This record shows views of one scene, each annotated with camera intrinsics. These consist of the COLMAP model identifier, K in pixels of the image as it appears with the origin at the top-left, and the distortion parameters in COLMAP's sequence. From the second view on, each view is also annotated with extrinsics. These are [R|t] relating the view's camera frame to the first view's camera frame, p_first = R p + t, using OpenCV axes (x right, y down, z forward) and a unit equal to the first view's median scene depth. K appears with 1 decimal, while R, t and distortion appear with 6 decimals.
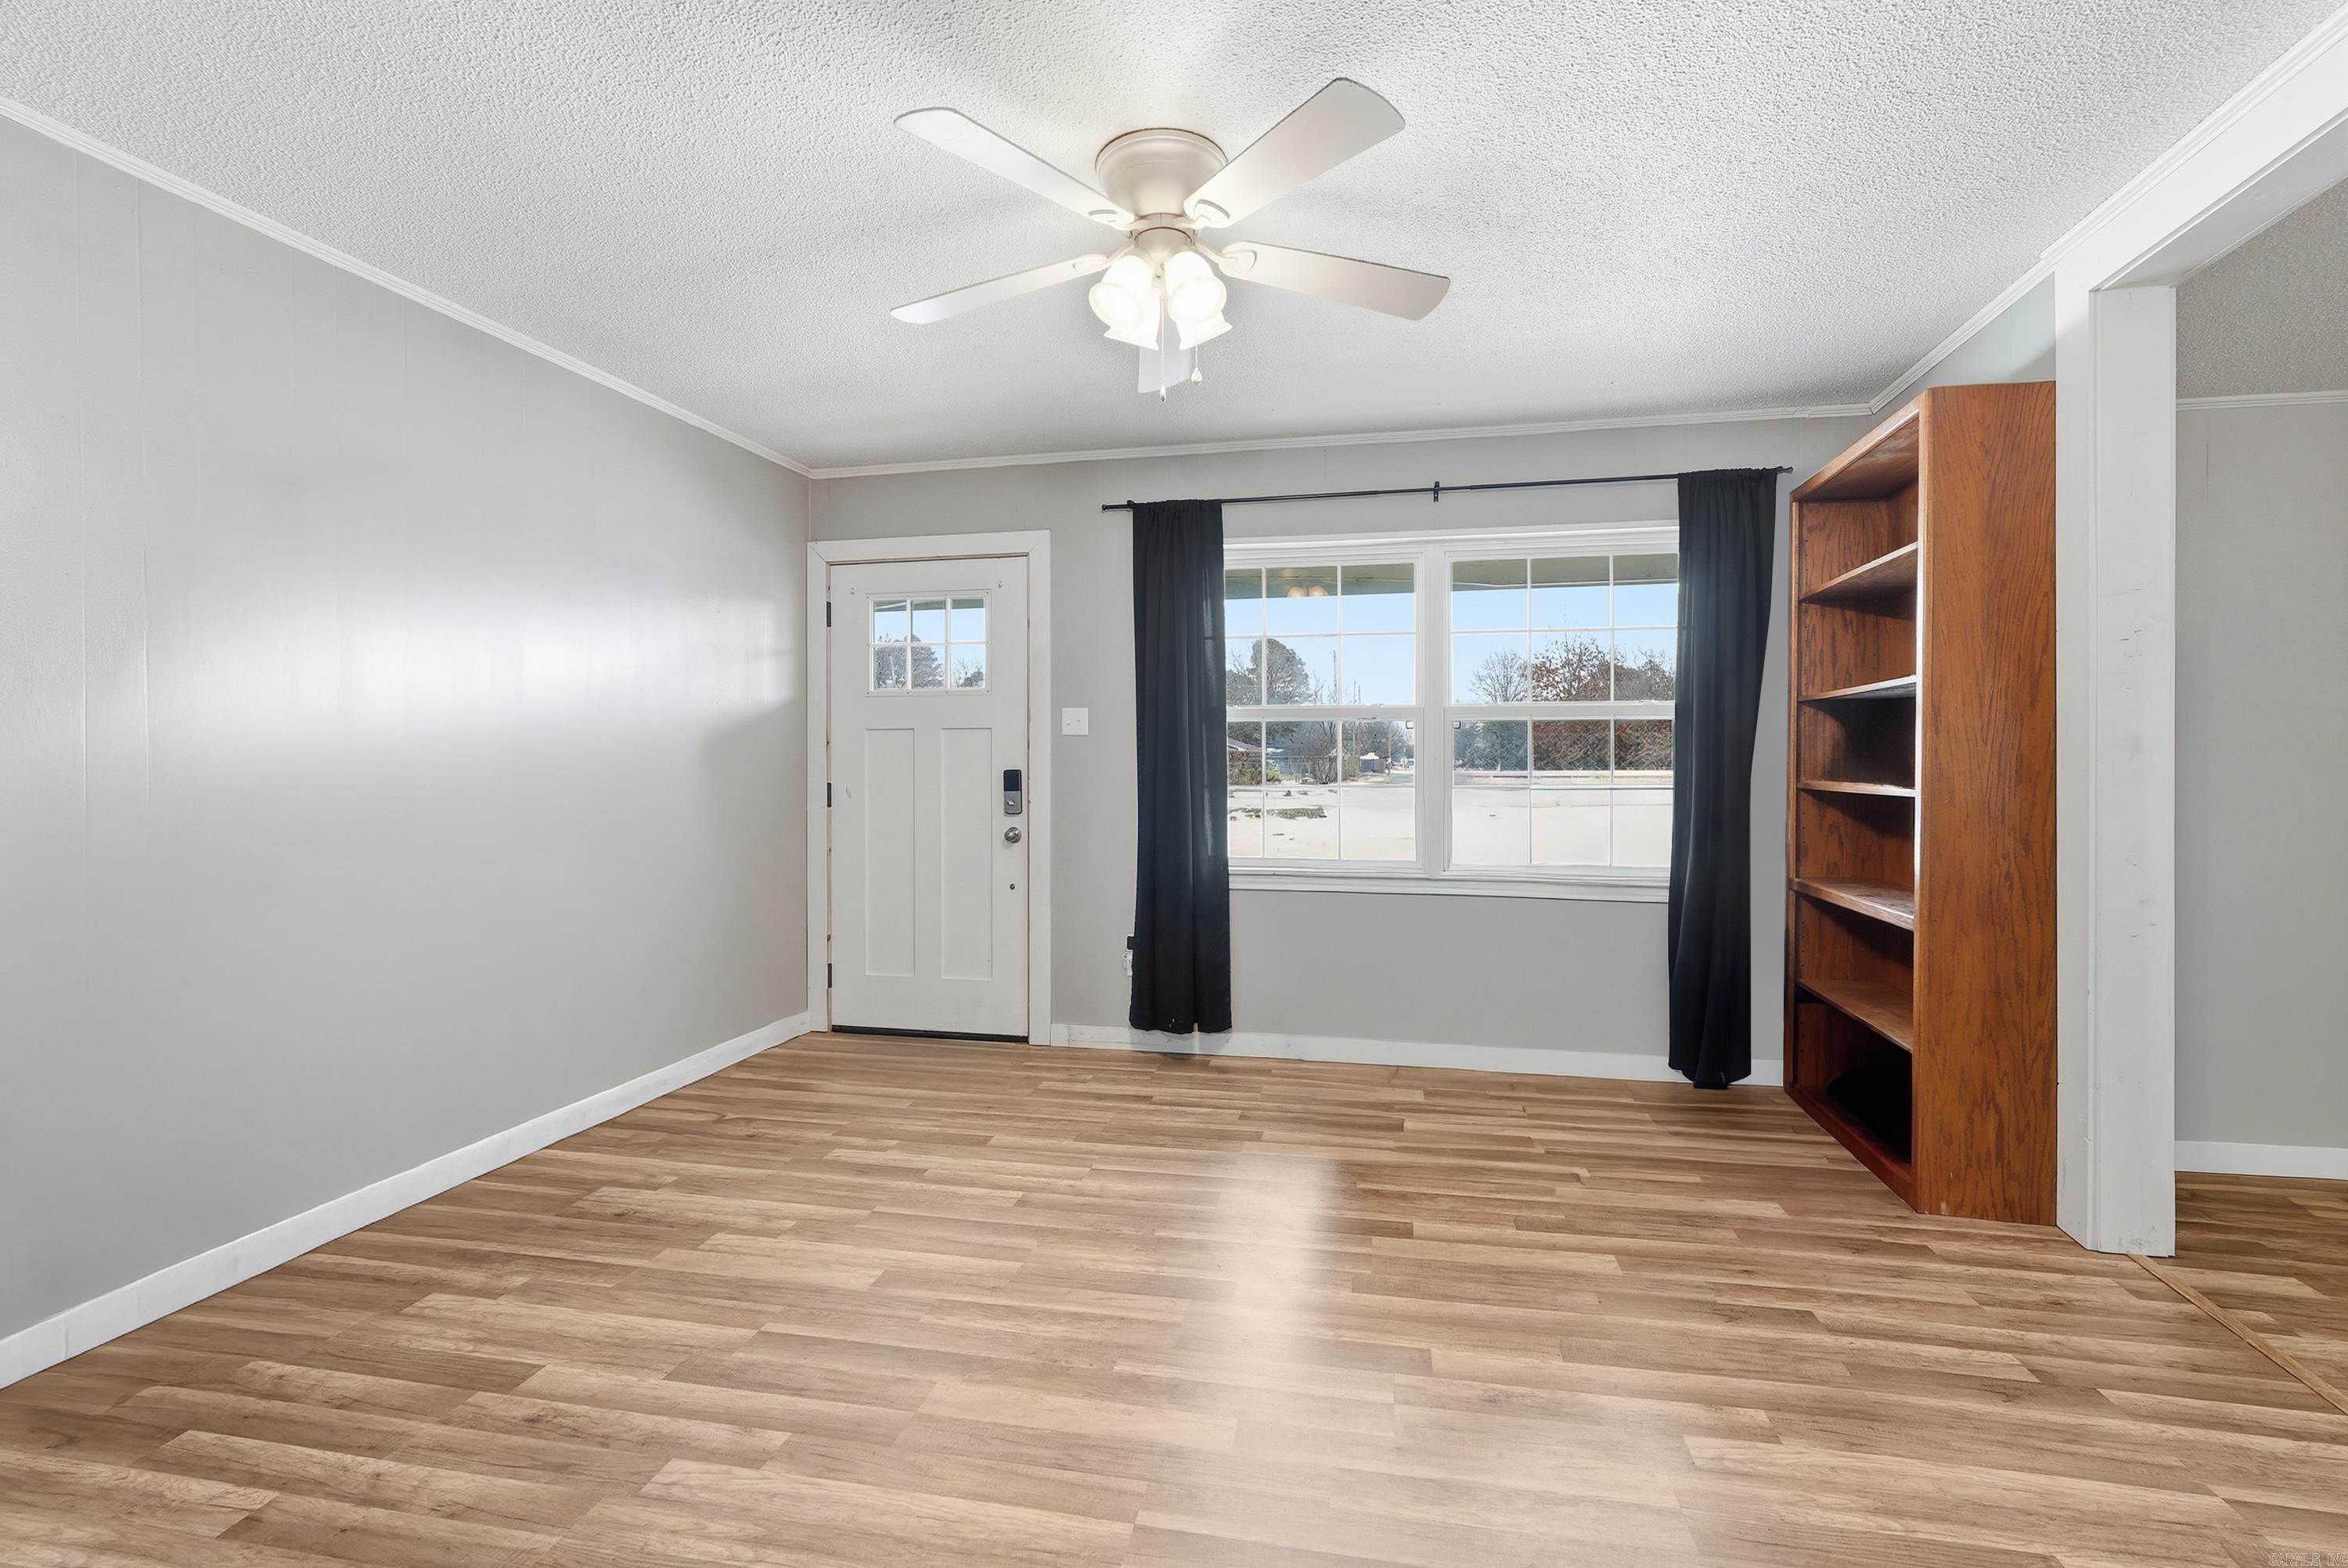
lens RADIAL K [[1050.9, 0, 1175.2], [0, 1050.9, 764.1], [0, 0, 1]] dist [-0.012545, 0.006309]
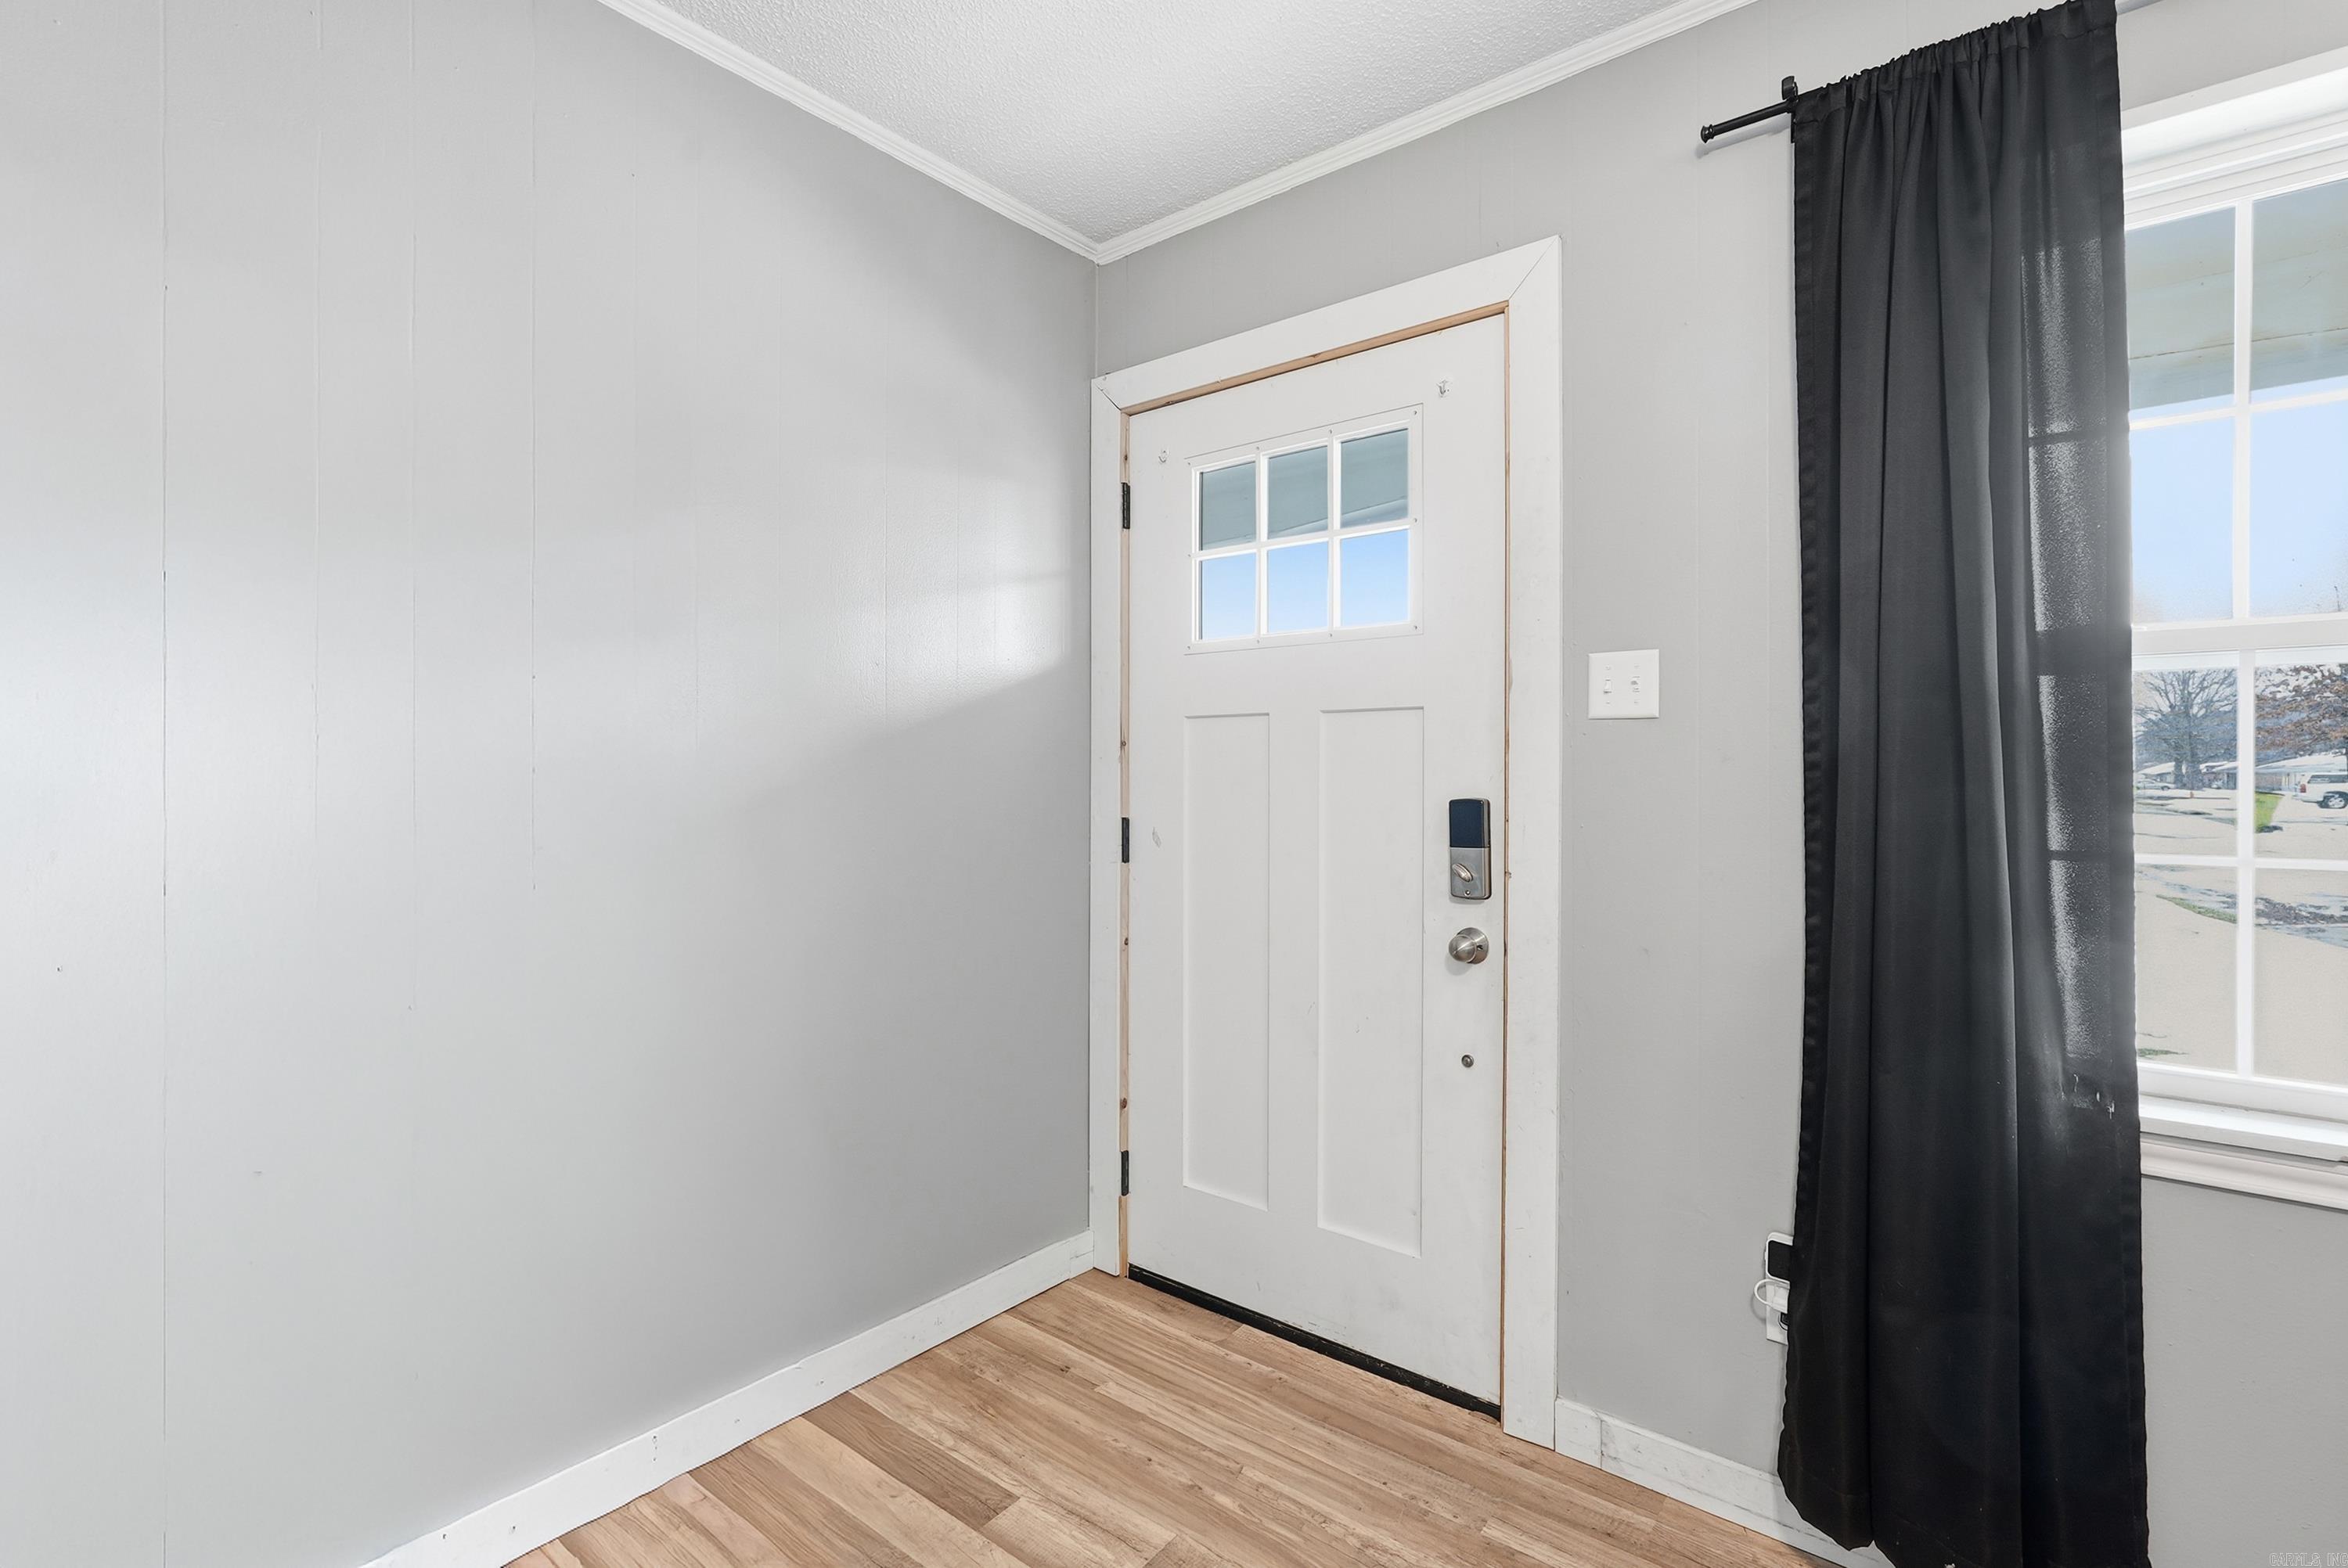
lens RADIAL K [[1050.9, 0, 1172.3], [0, 1050.9, 784.6], [0, 0, 1]] dist [-0.012545, 0.006309]
pose [[0.896597, 0.006793, -0.442795, -0.073876], [-0.004009, 0.999966, 0.007223, -0.003738], [0.442829, -0.004701, 0.896594, 0.569910]]
